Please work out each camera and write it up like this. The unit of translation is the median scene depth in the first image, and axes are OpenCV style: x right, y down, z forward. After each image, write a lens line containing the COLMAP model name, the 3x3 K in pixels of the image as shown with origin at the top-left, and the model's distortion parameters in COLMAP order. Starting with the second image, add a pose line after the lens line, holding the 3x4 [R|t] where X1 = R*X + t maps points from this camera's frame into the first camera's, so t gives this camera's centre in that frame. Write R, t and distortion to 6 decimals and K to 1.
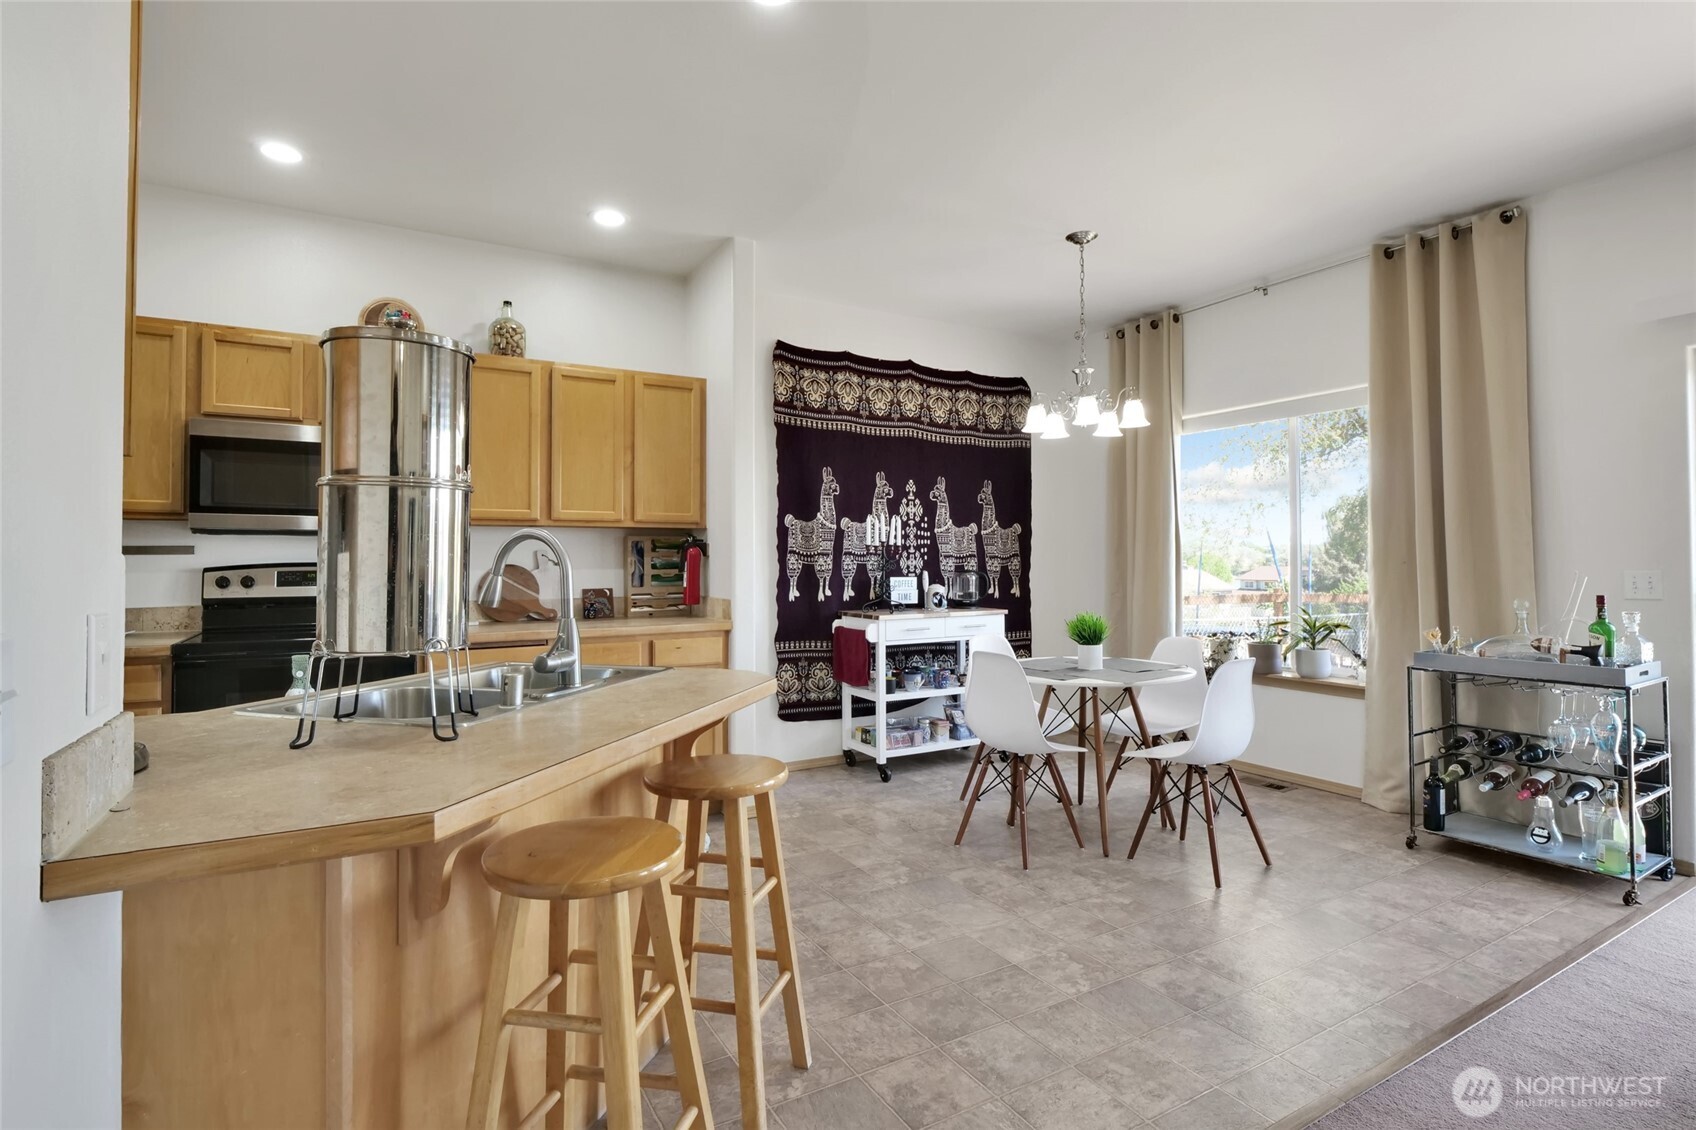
lens RADIAL K [[827.6, 0, 848.5], [0, 827.6, 544.6], [0, 0, 1]] dist [-0.013644, -0.000821]
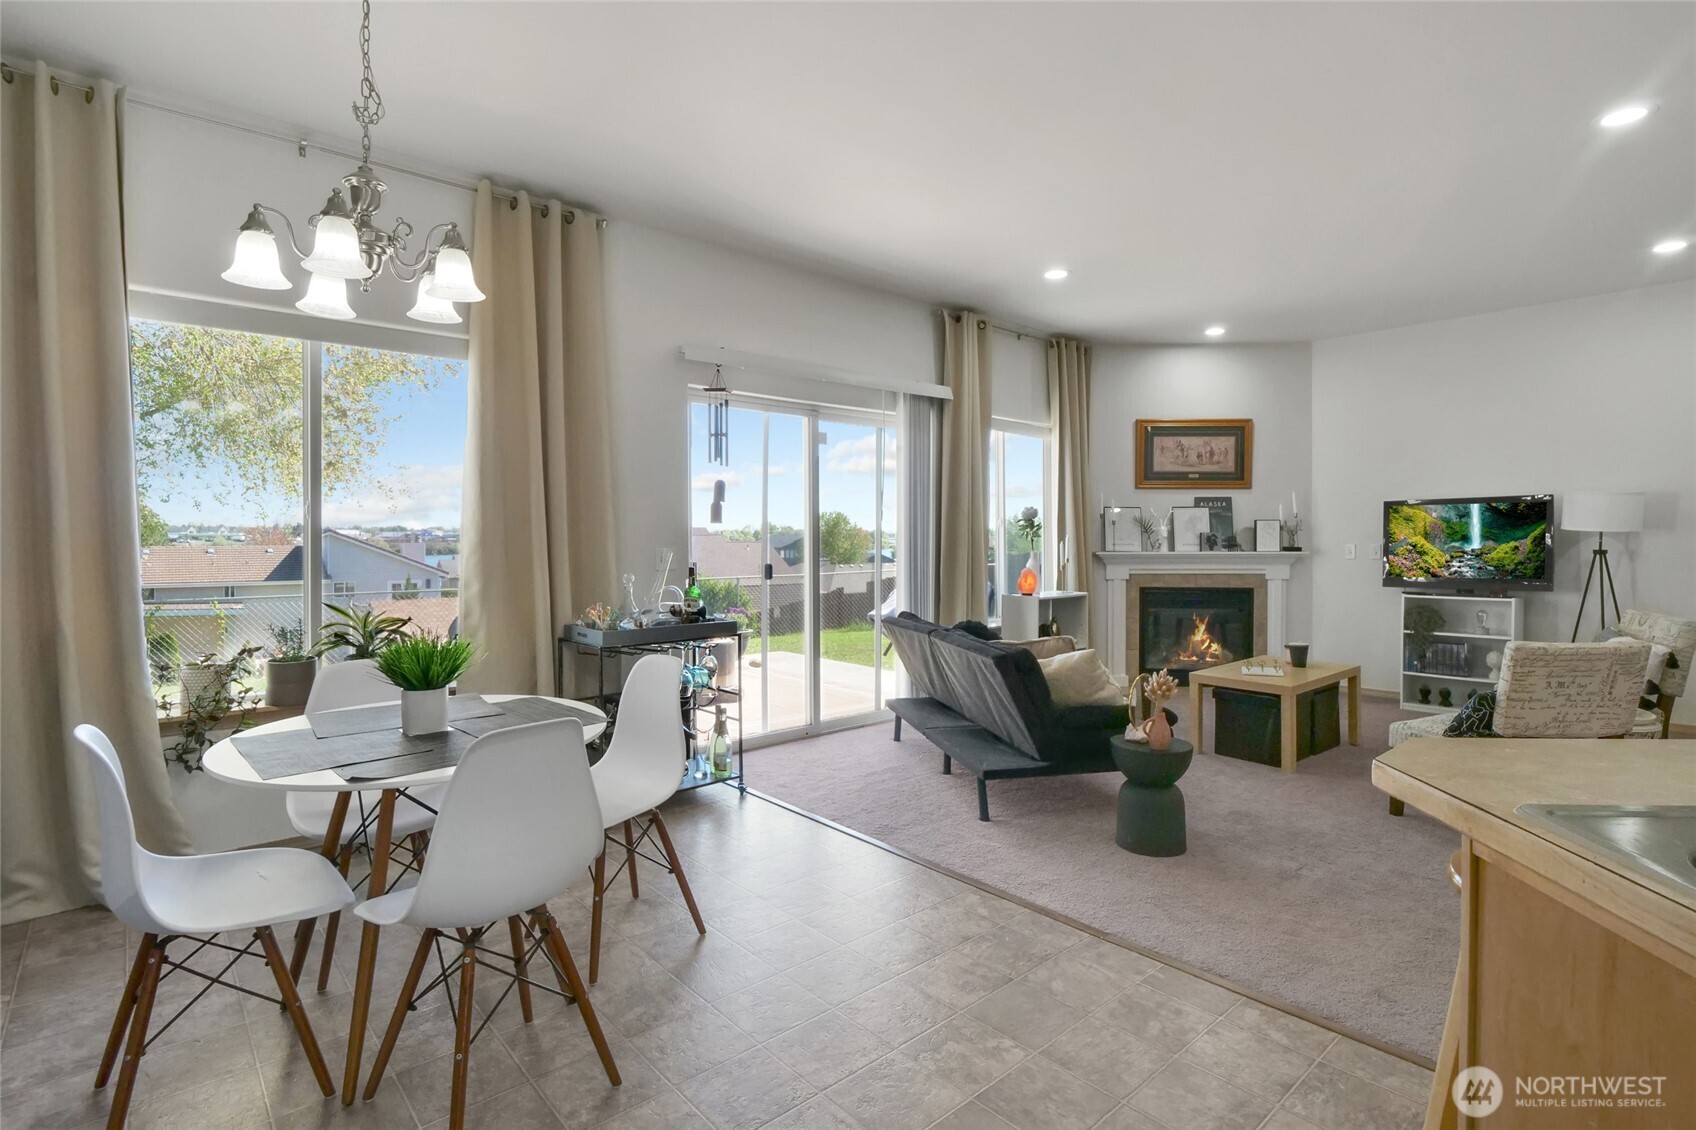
lens RADIAL K [[827.6, 0, 848.5], [0, 827.6, 544.6], [0, 0, 1]] dist [-0.013644, -0.000821]
pose [[-0.203457, -0.002762, 0.979080, -0.276719], [-0.013902, 0.999903, -0.000068, 0.016846], [-0.978985, -0.013625, -0.203476, 0.733311]]
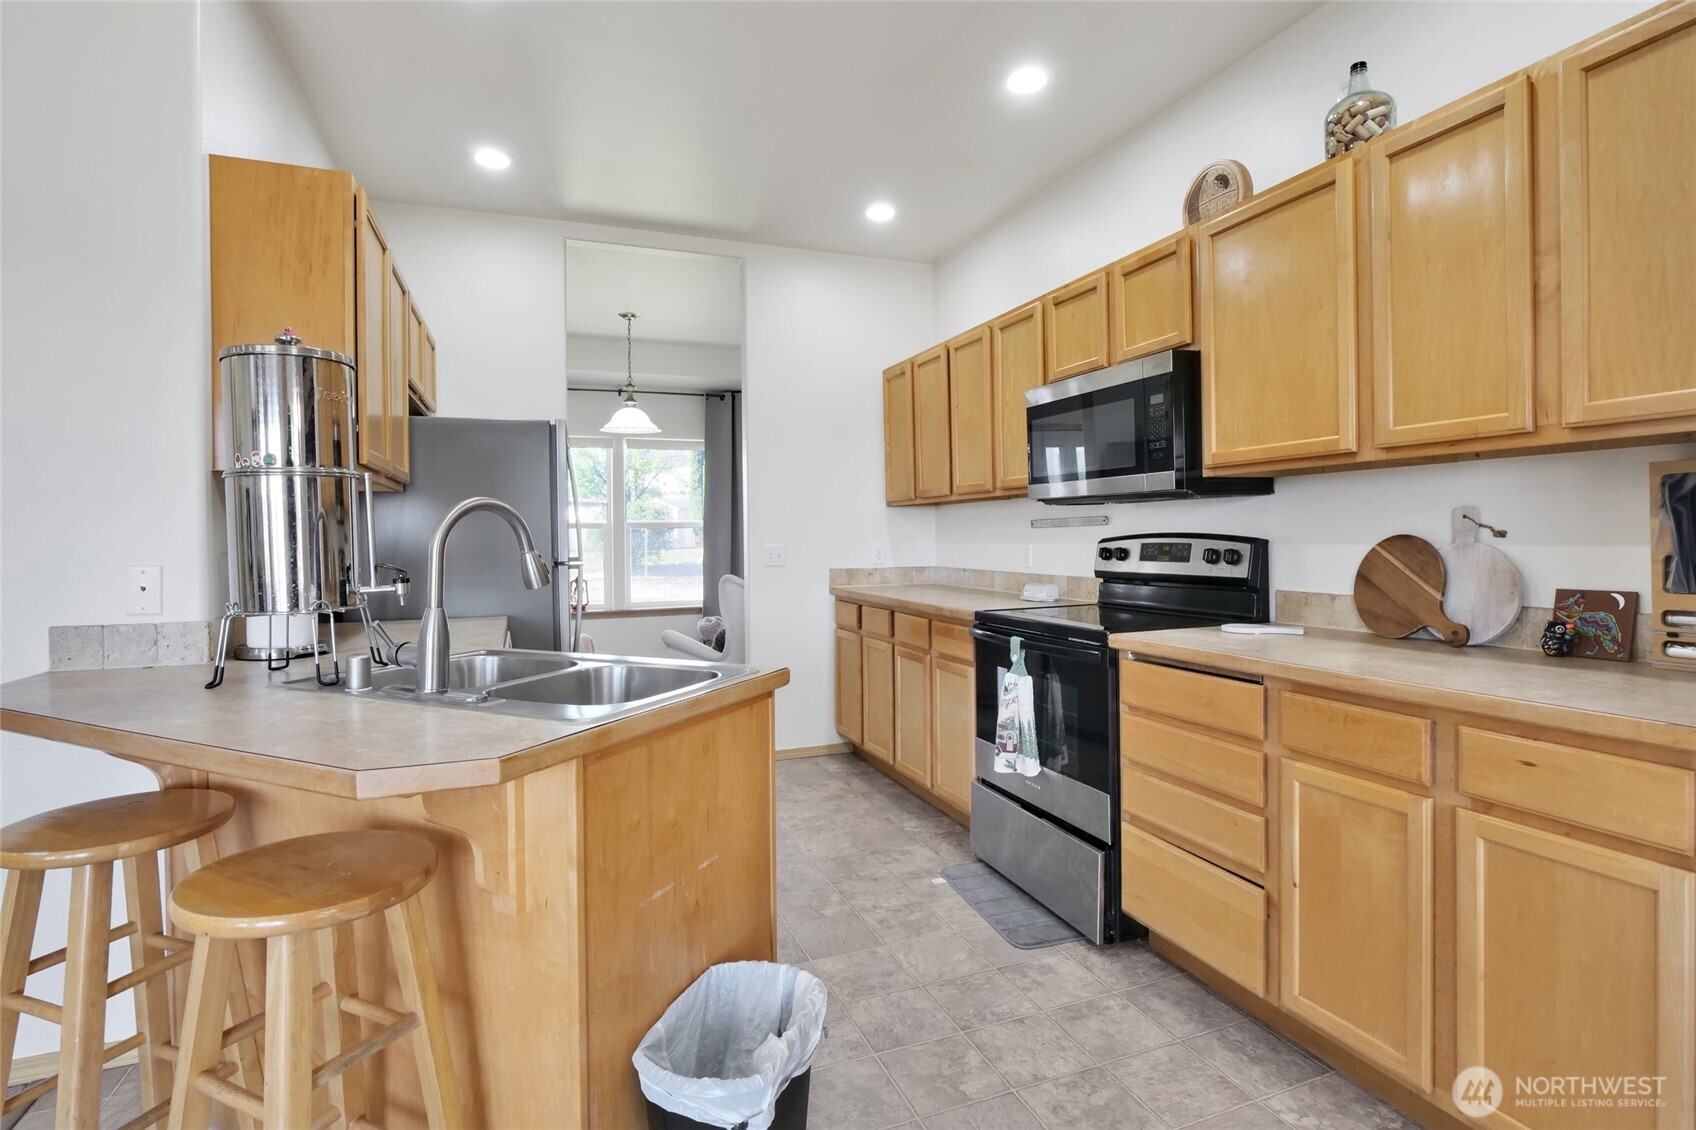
lens RADIAL K [[827.6, 0, 848.5], [0, 827.6, 544.6], [0, 0, 1]] dist [-0.013644, -0.000821]
pose [[-0.153479, 0.013979, -0.988053, 0.174498], [0.028551, 0.999545, 0.009707, 0.013660], [0.987739, -0.026720, -0.153808, 0.671288]]
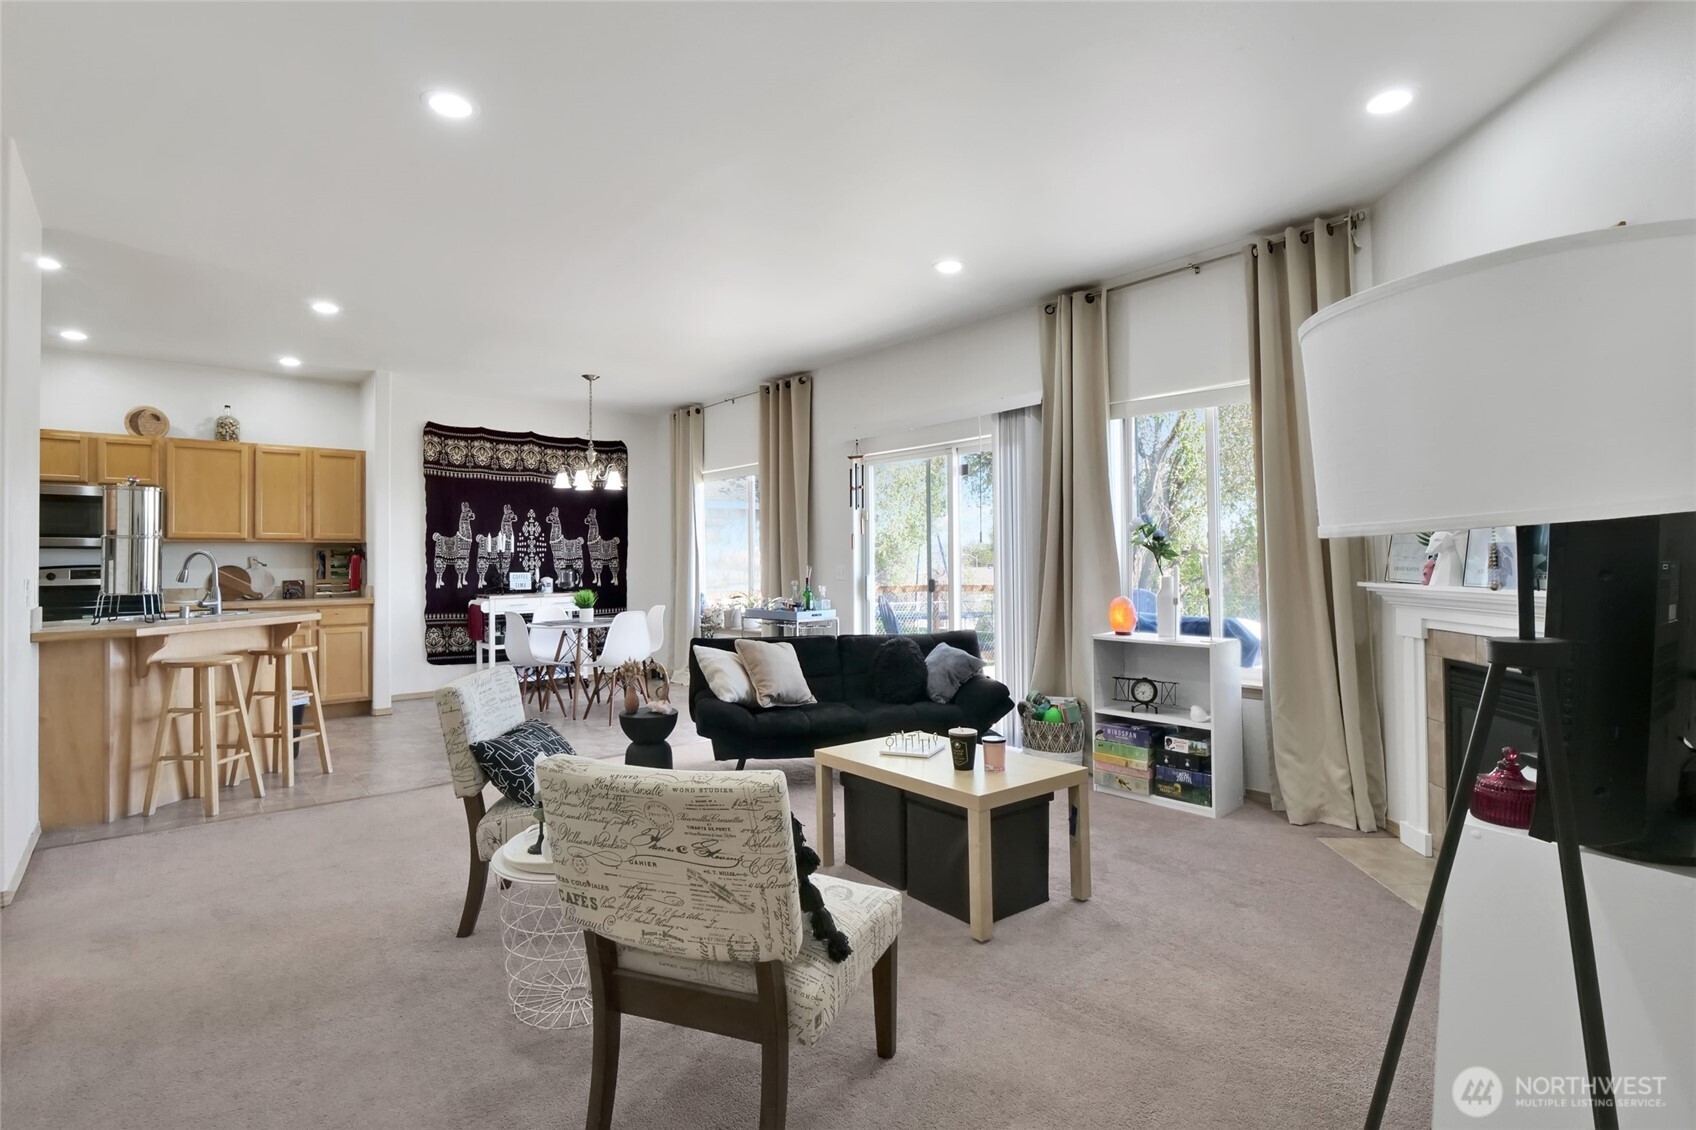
lens RADIAL K [[827.6, 0, 848.5], [0, 827.6, 544.6], [0, 0, 1]] dist [-0.013644, -0.000821]
pose [[0.984501, -0.001757, 0.175367, 0.470995], [0.001918, 0.999998, -0.000746, -0.012844], [-0.175366, 0.001071, 0.984503, -0.750852]]
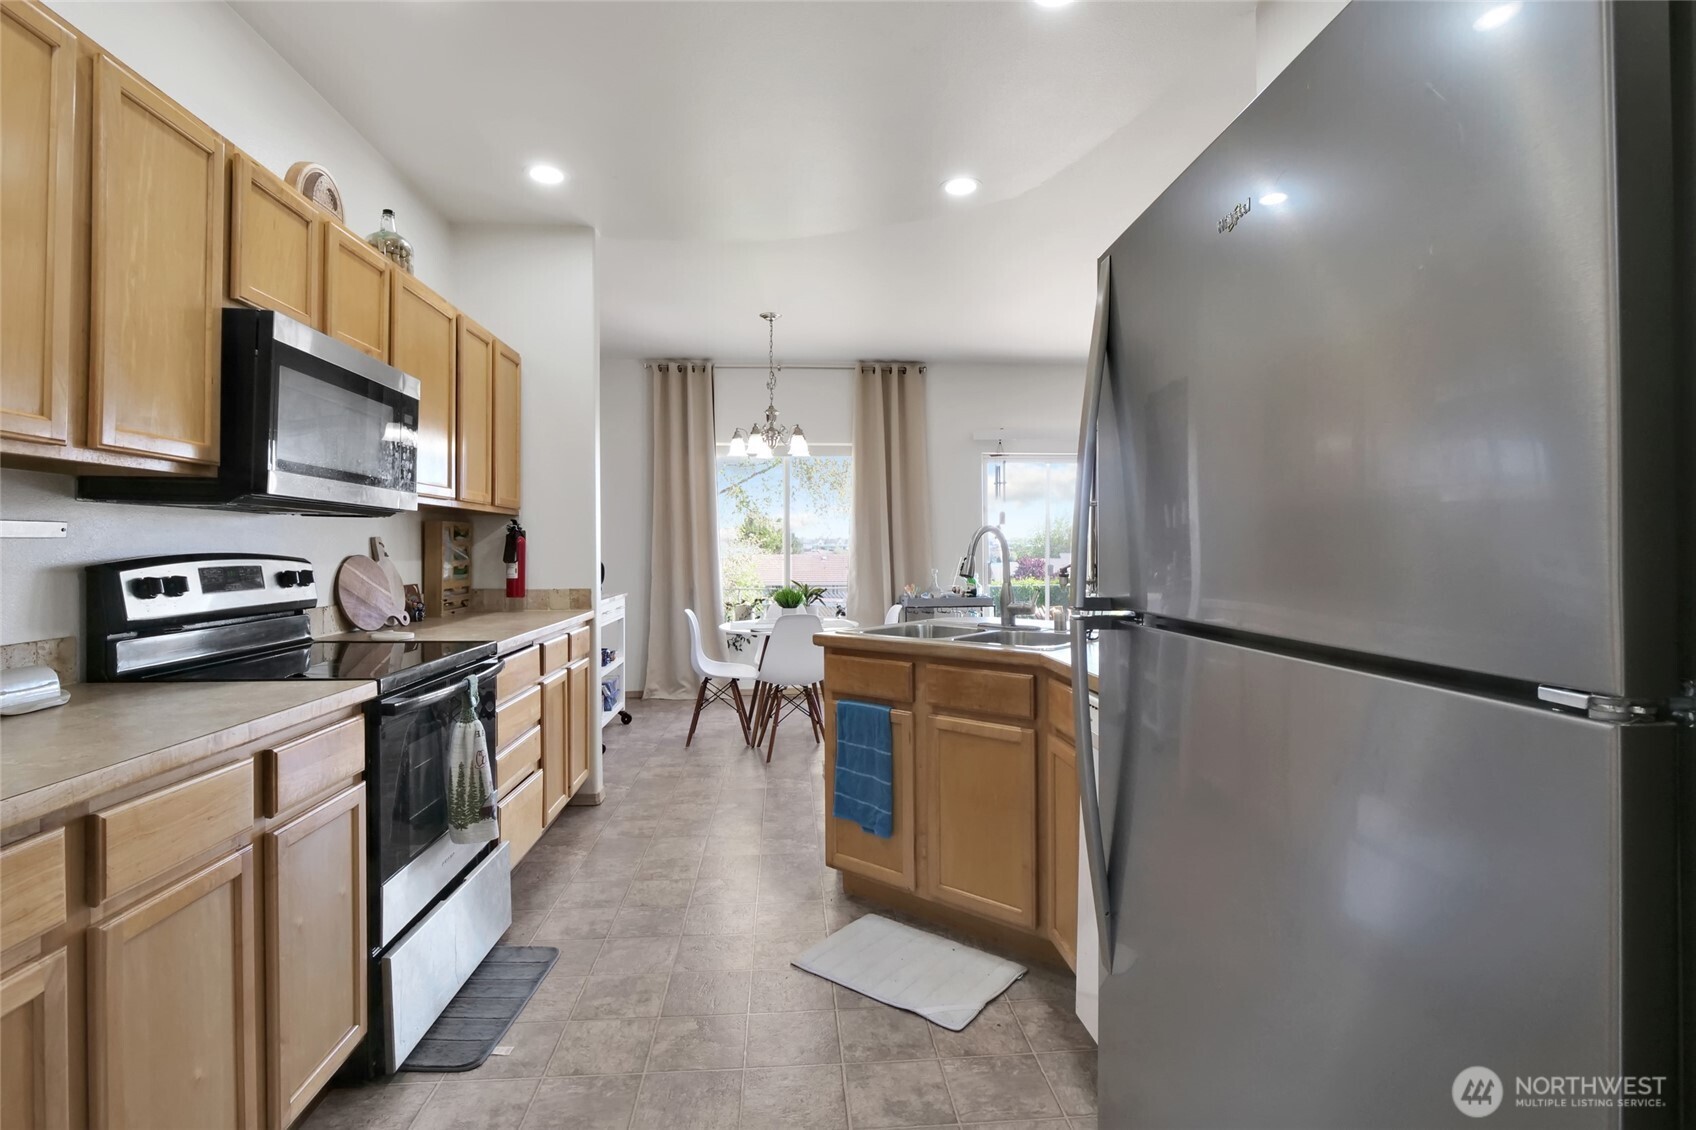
lens RADIAL K [[827.6, 0, 848.5], [0, 827.6, 544.6], [0, 0, 1]] dist [-0.013644, -0.000821]
pose [[0.430820, 0.005434, 0.902421, -0.833659], [-0.008718, 0.999960, -0.001859, 0.010710], [-0.902396, -0.007066, 0.430851, 0.261997]]
